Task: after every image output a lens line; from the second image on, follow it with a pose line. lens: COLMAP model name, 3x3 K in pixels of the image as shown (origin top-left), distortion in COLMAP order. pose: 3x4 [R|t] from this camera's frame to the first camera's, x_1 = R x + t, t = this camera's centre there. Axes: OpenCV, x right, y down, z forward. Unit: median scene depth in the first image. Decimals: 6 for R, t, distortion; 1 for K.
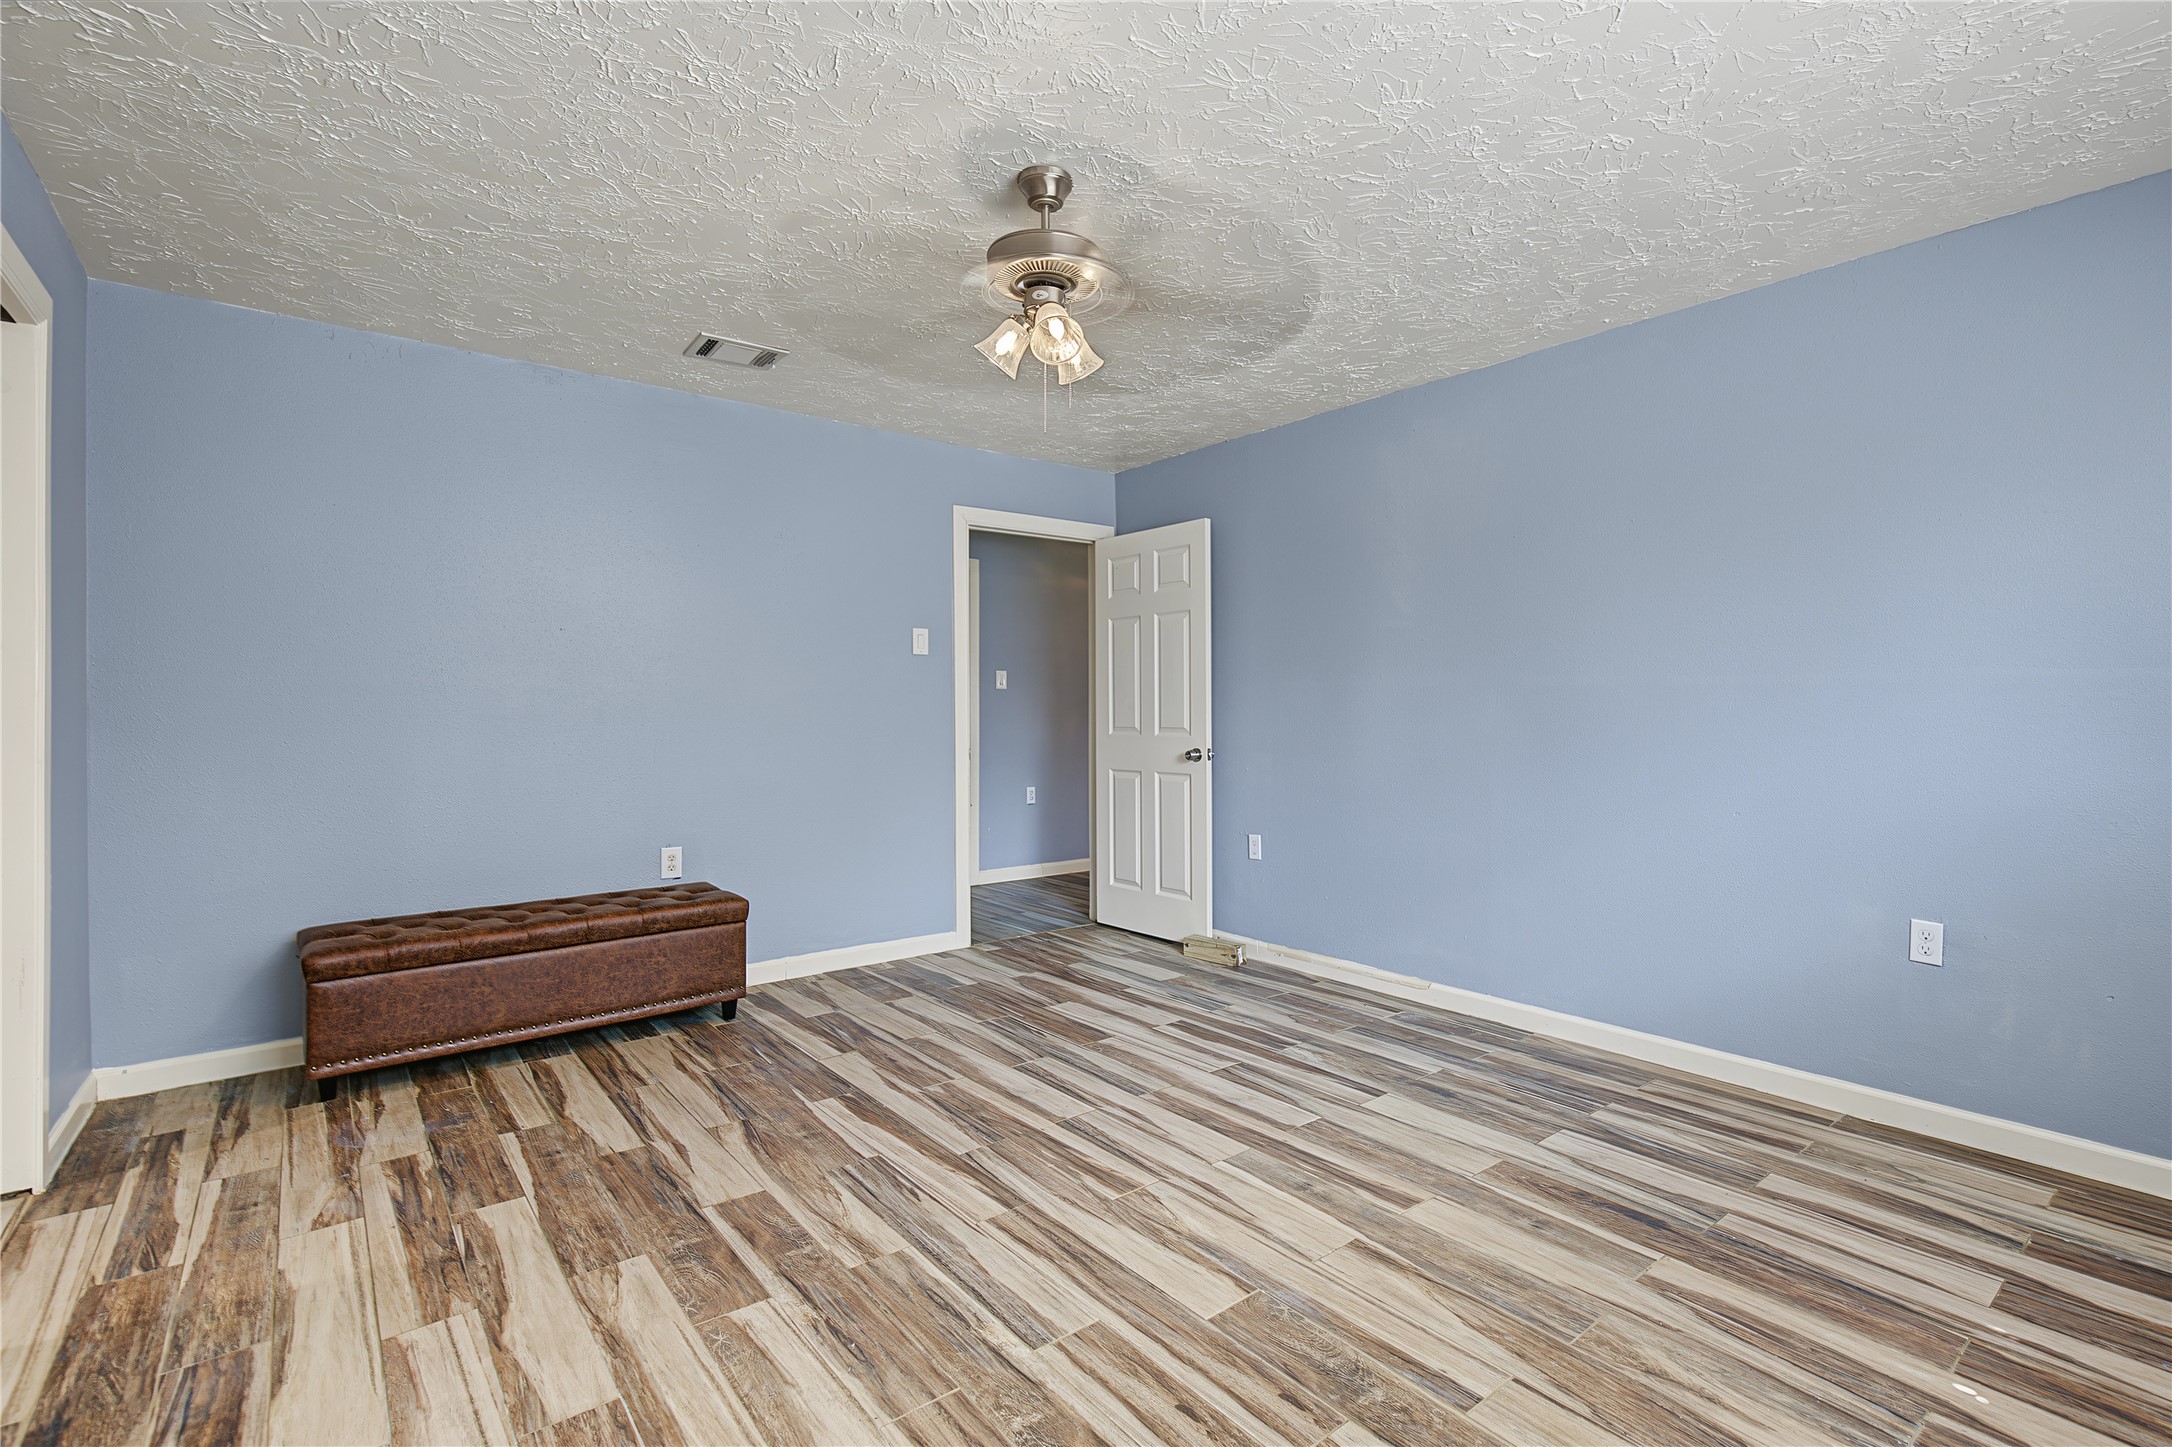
lens RADIAL K [[980.7, 0, 1100.7], [0, 980.7, 730.4], [0, 0, 1]] dist [-0.002440, -0.000396]
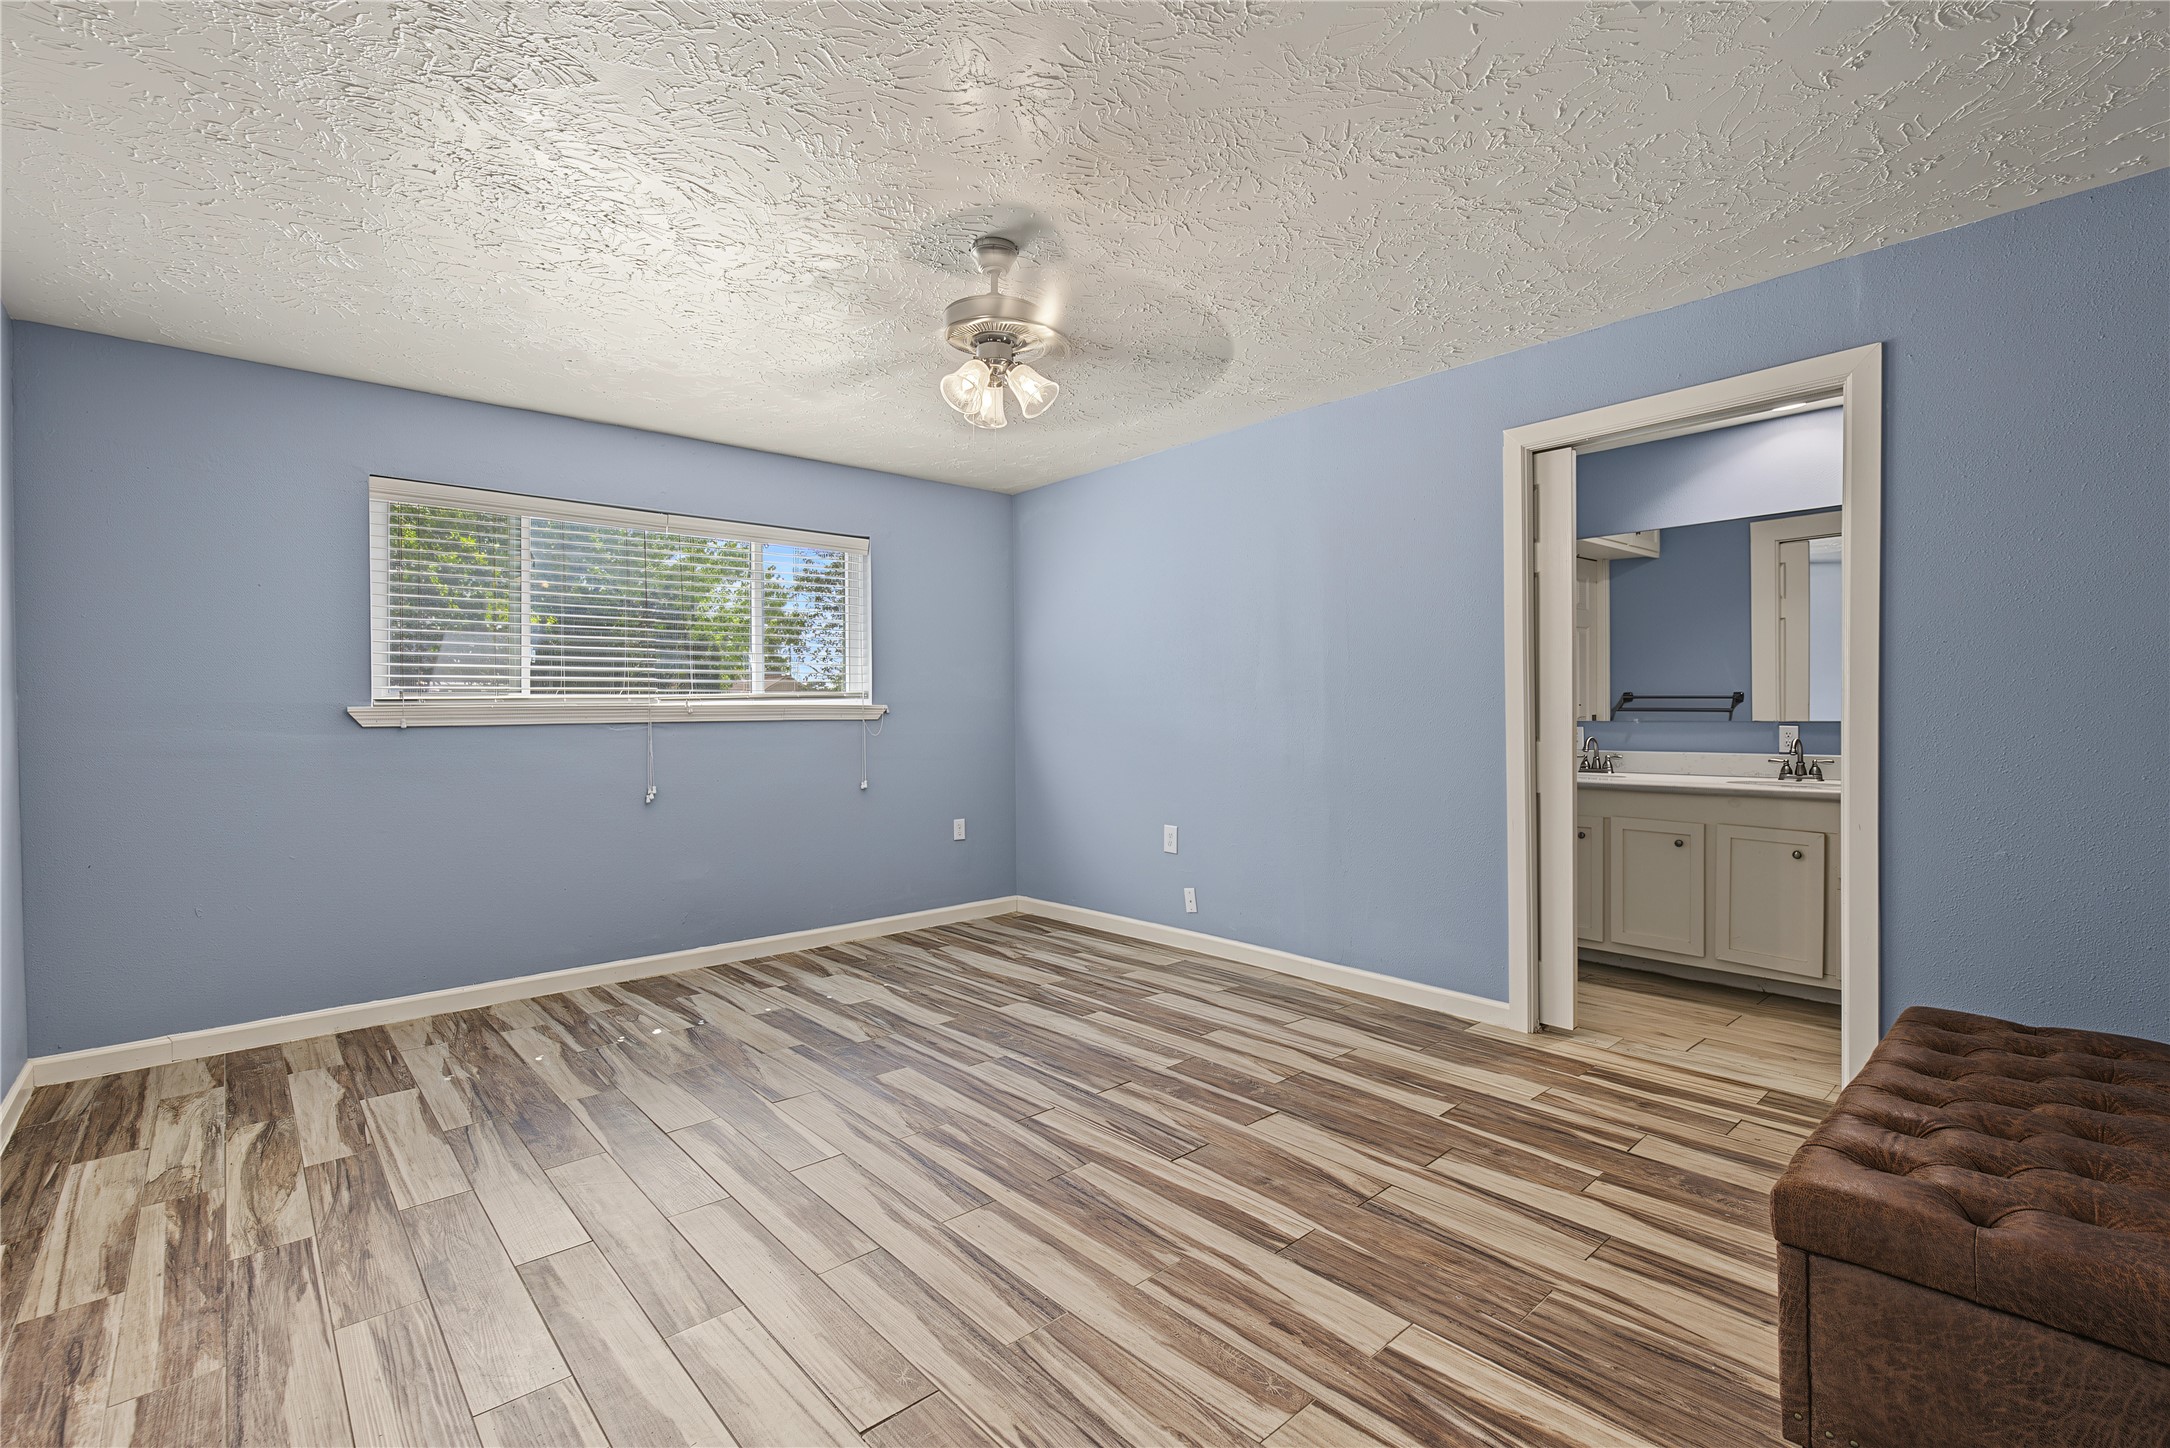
lens RADIAL K [[979.8, 0, 1099.7], [0, 979.8, 730.9], [0, 0, 1]] dist [-0.002440, -0.000396]
pose [[-0.998213, 0.012300, -0.058470, -0.107111], [0.010048, 0.999203, 0.038643, -0.044540], [0.058898, 0.037986, -0.997541, 2.108768]]
